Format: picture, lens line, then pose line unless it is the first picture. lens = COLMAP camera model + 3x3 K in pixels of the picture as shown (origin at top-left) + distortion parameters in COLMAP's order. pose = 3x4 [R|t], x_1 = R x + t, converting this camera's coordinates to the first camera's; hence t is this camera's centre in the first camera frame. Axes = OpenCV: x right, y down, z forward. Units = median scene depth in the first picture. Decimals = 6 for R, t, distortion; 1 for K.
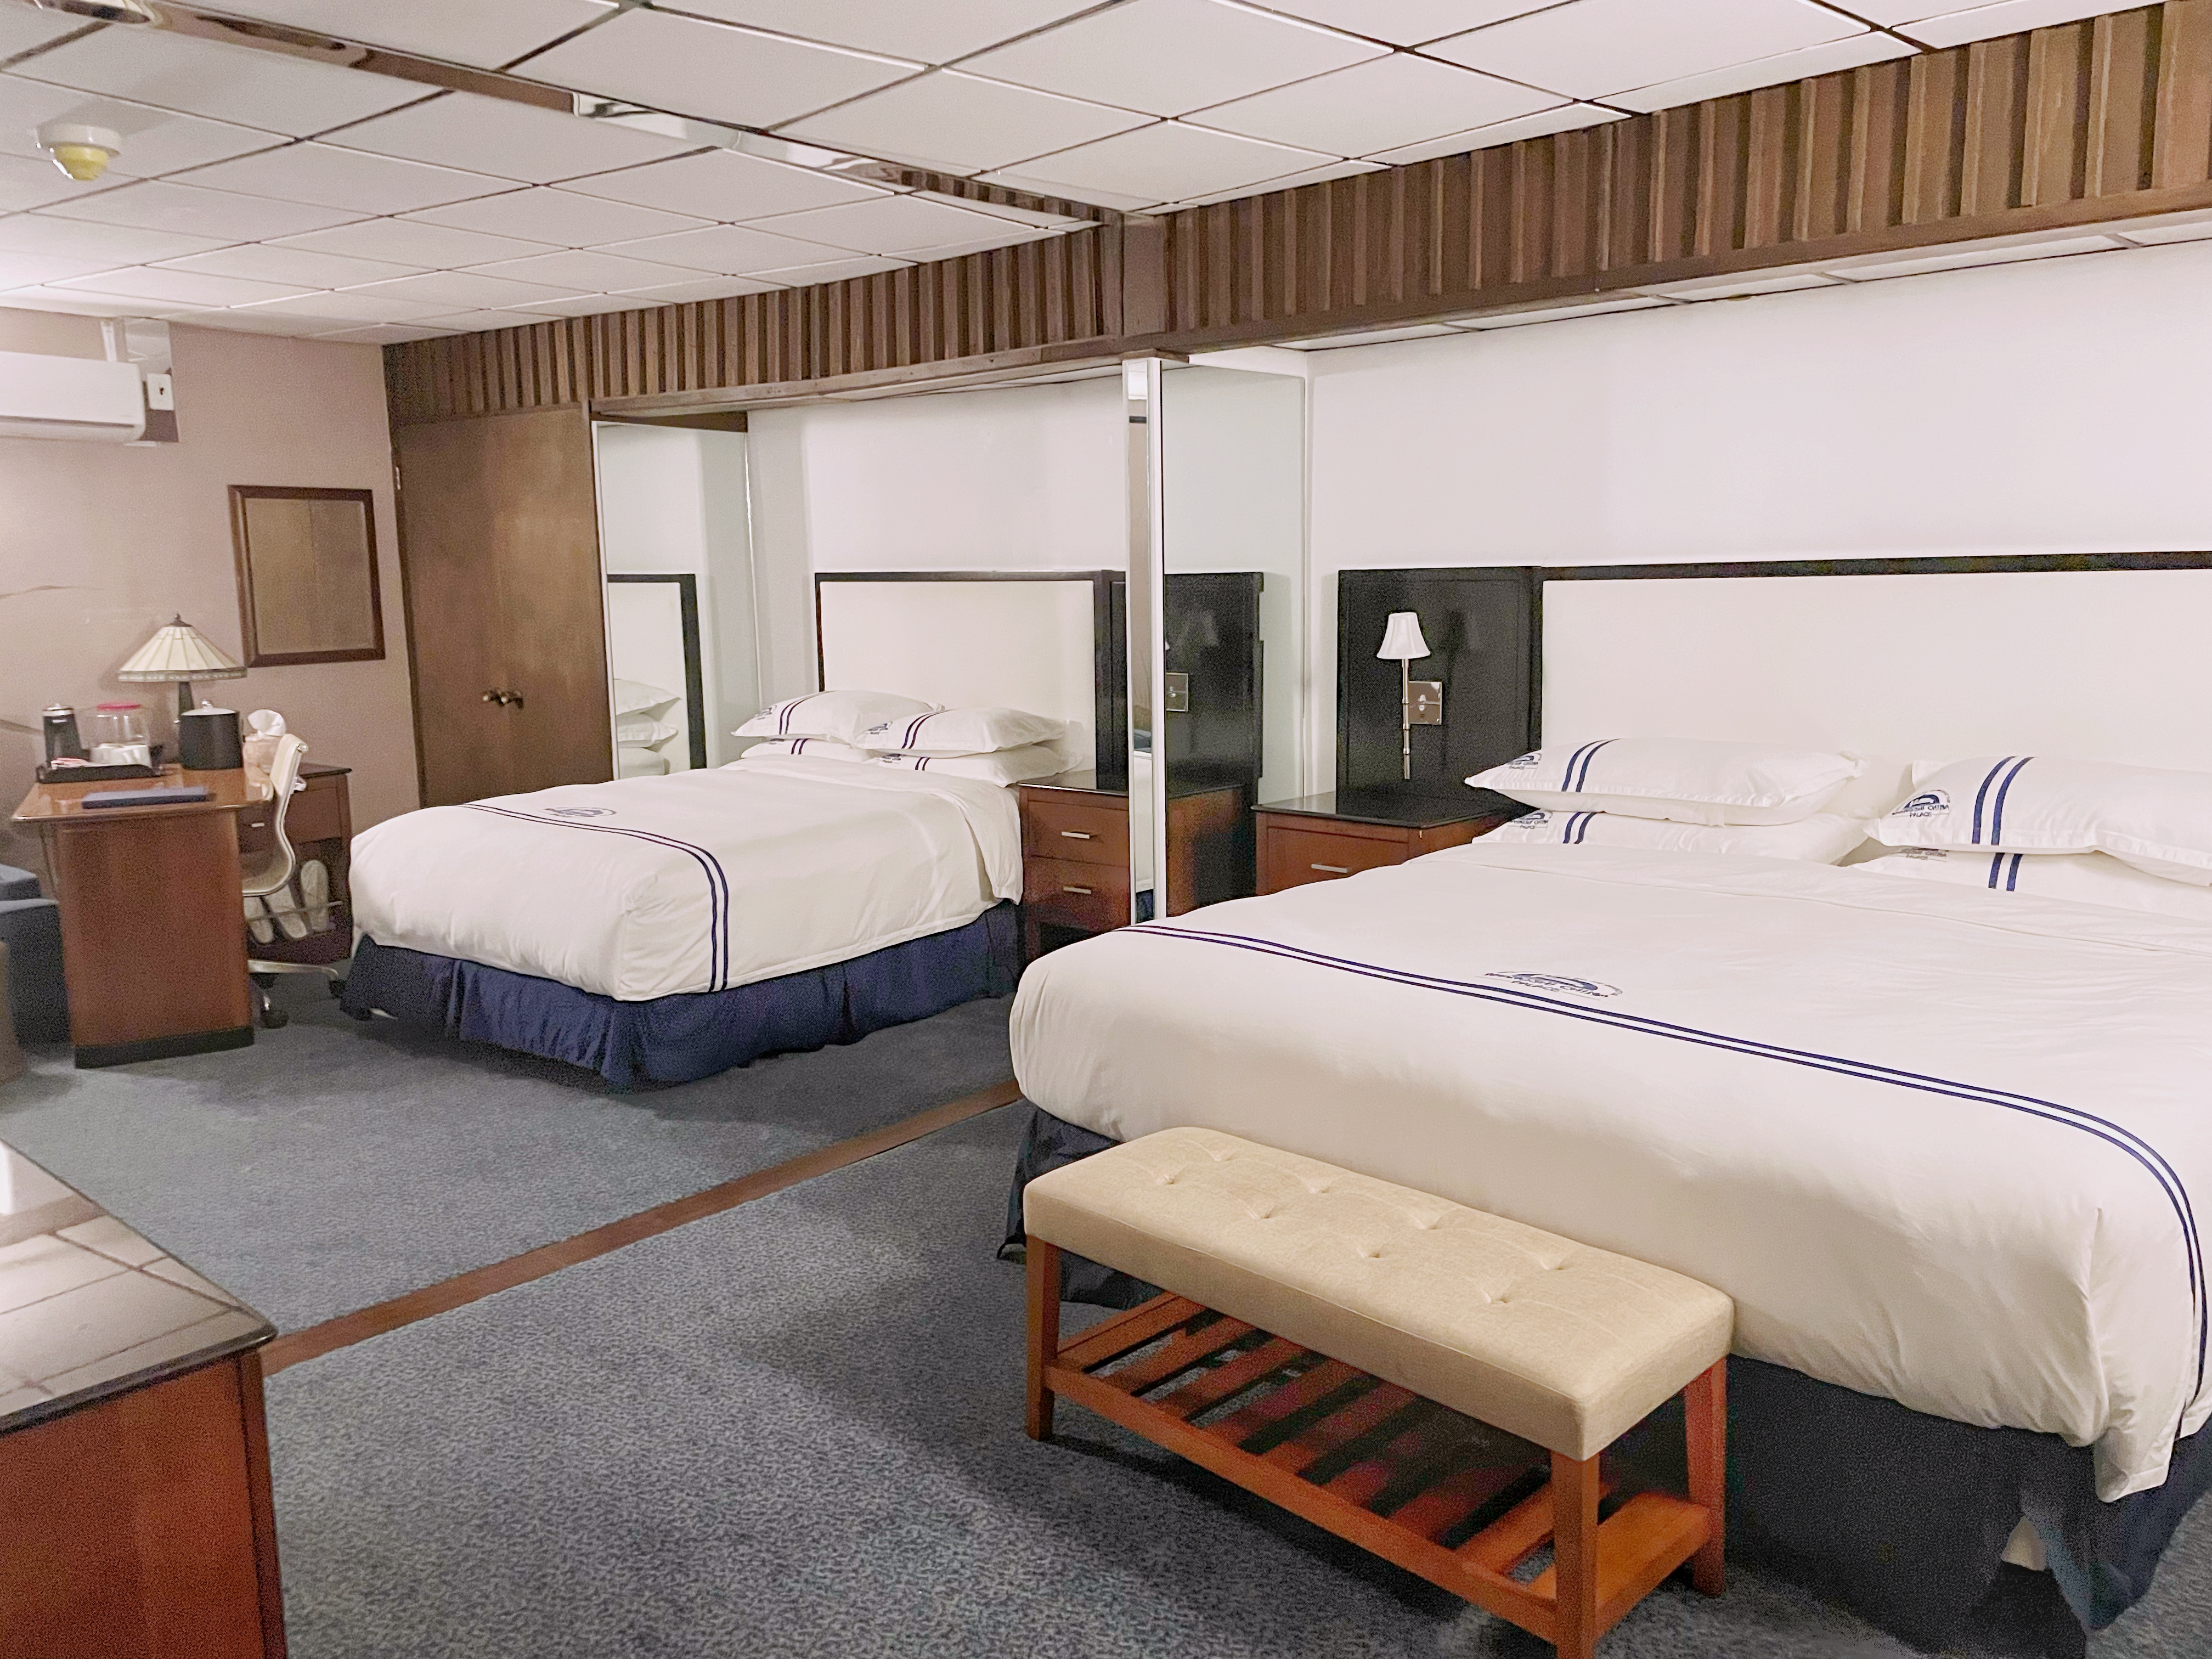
lens RADIAL K [[1657.6, 0, 1108.7], [0, 1657.6, 800.4], [0, 0, 1]] dist [0.062648, -0.077351]
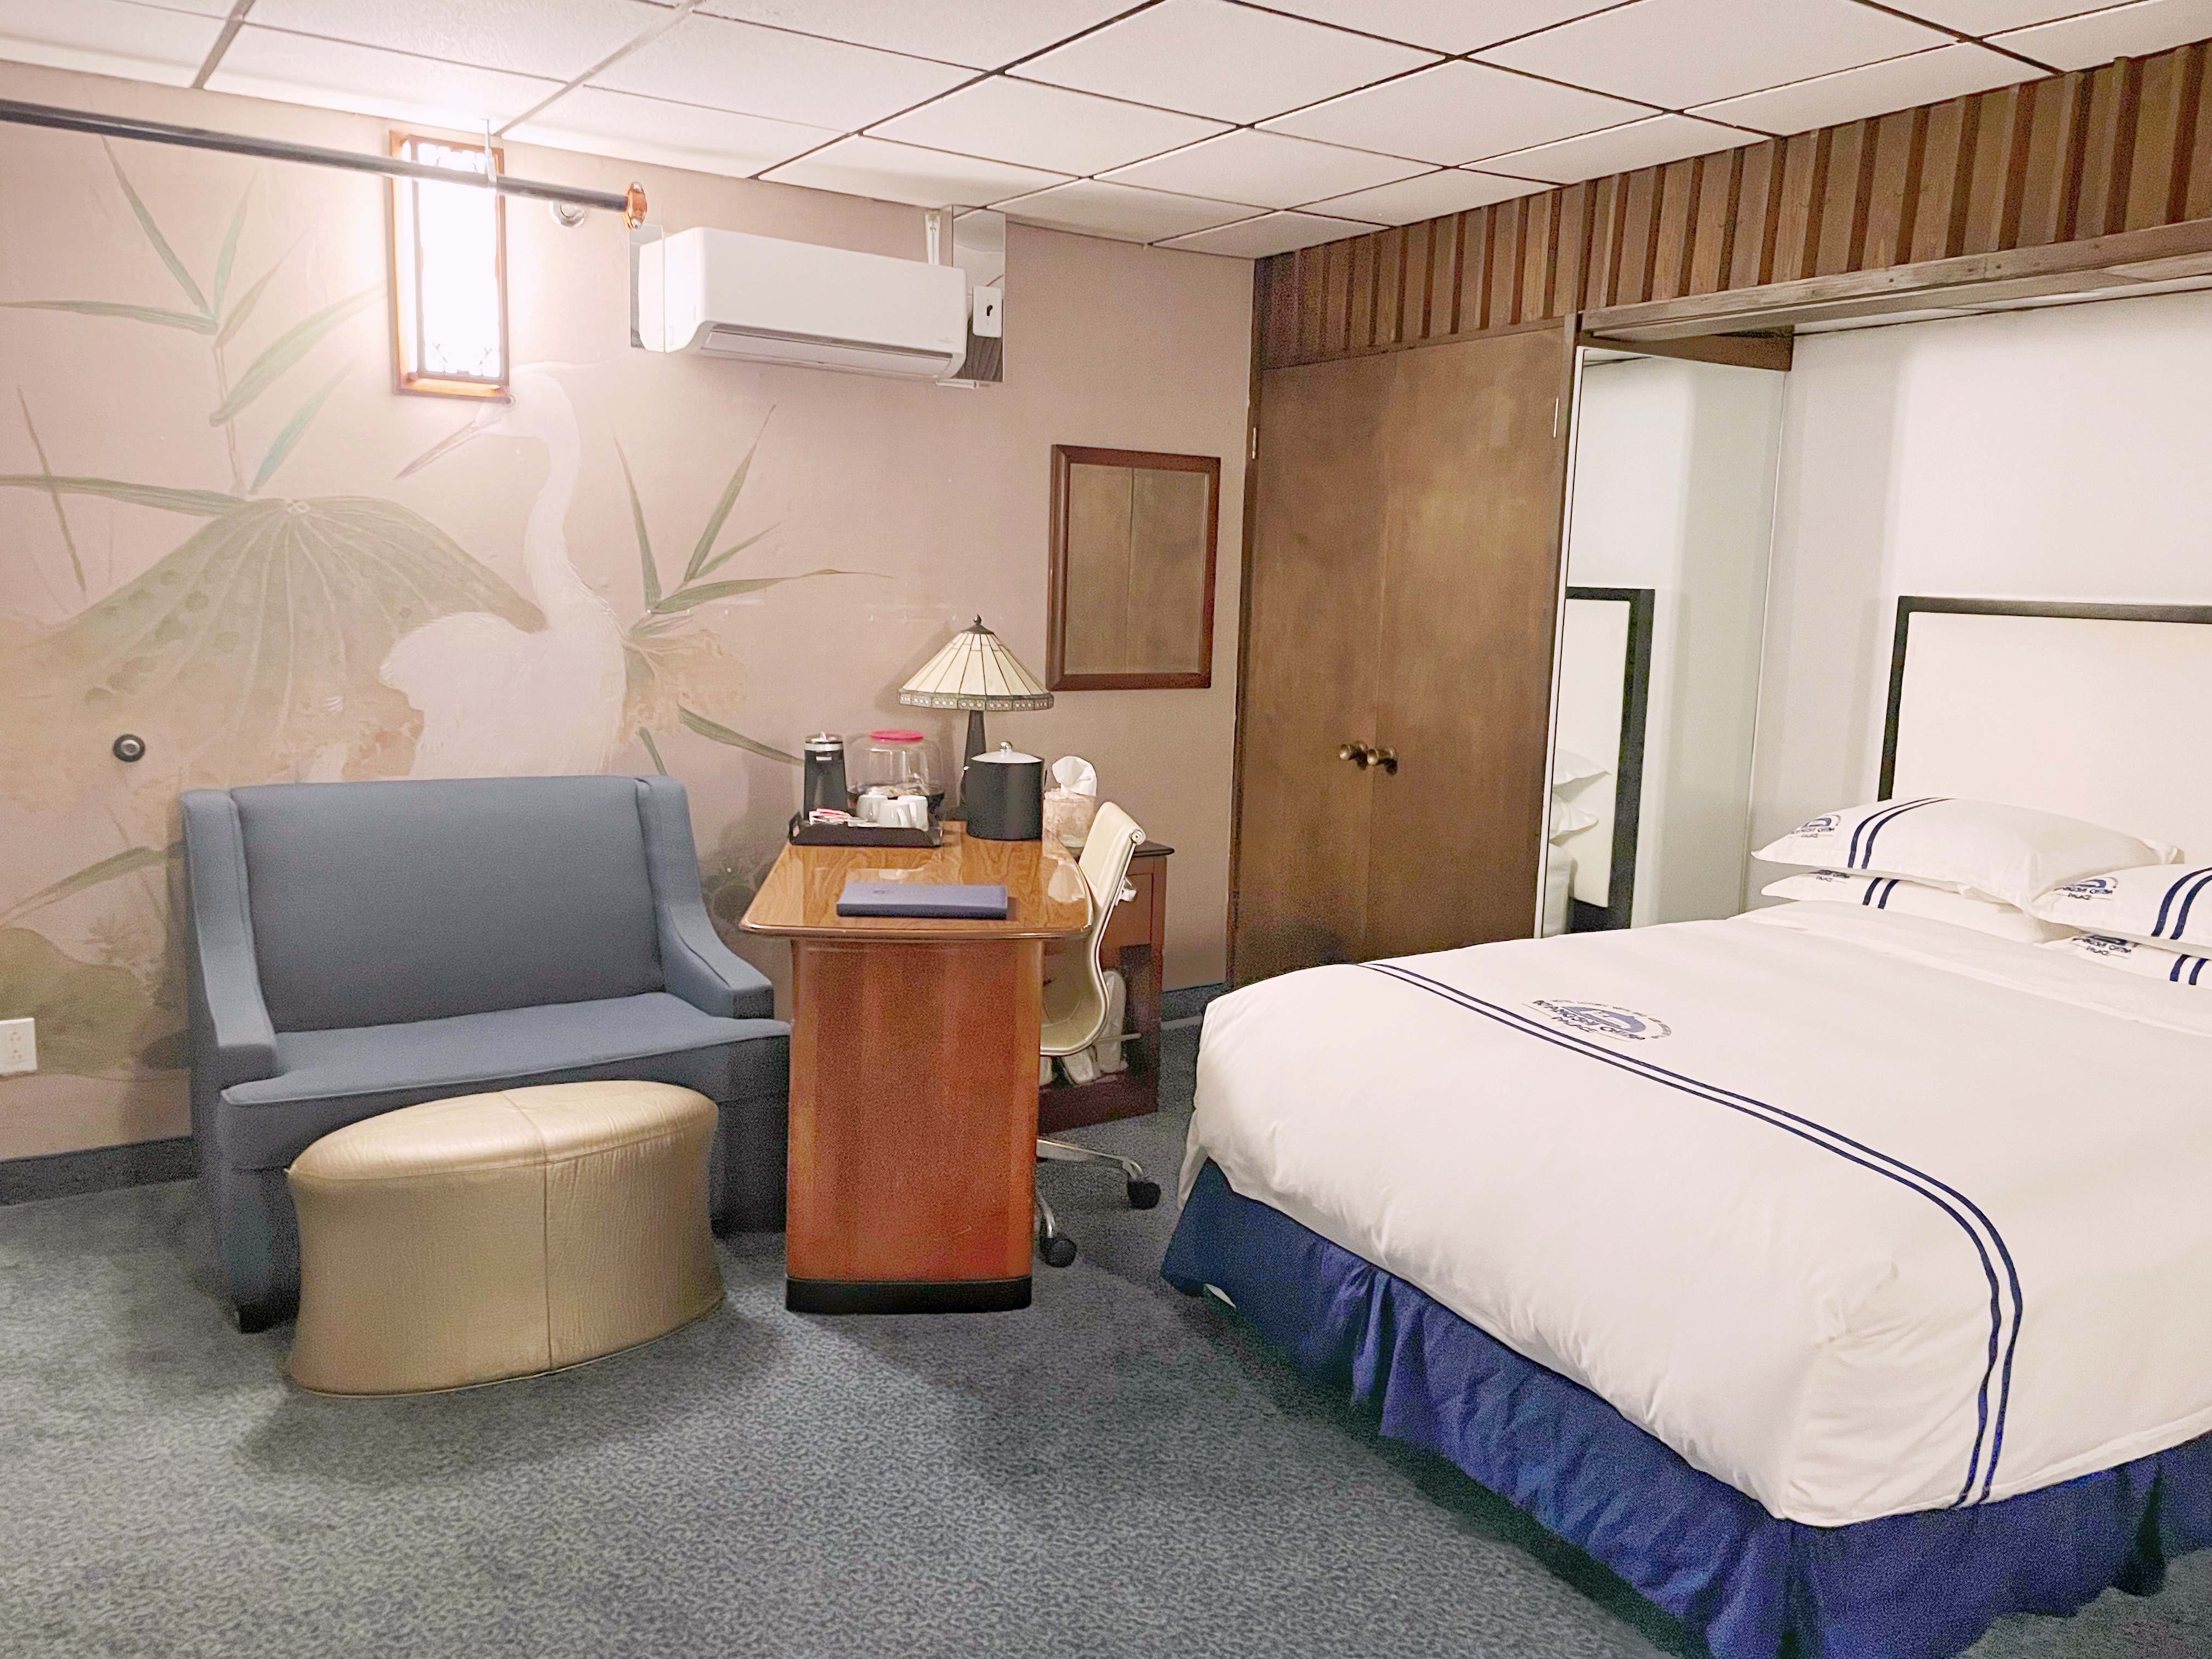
lens RADIAL K [[1657.6, 0, 1108.7], [0, 1657.6, 800.4], [0, 0, 1]] dist [0.062648, -0.077351]
pose [[0.918465, 0.096238, -0.383616, -0.221844], [-0.099710, 0.994957, 0.010875, -0.045665], [0.382728, 0.028262, 0.923429, 0.362984]]
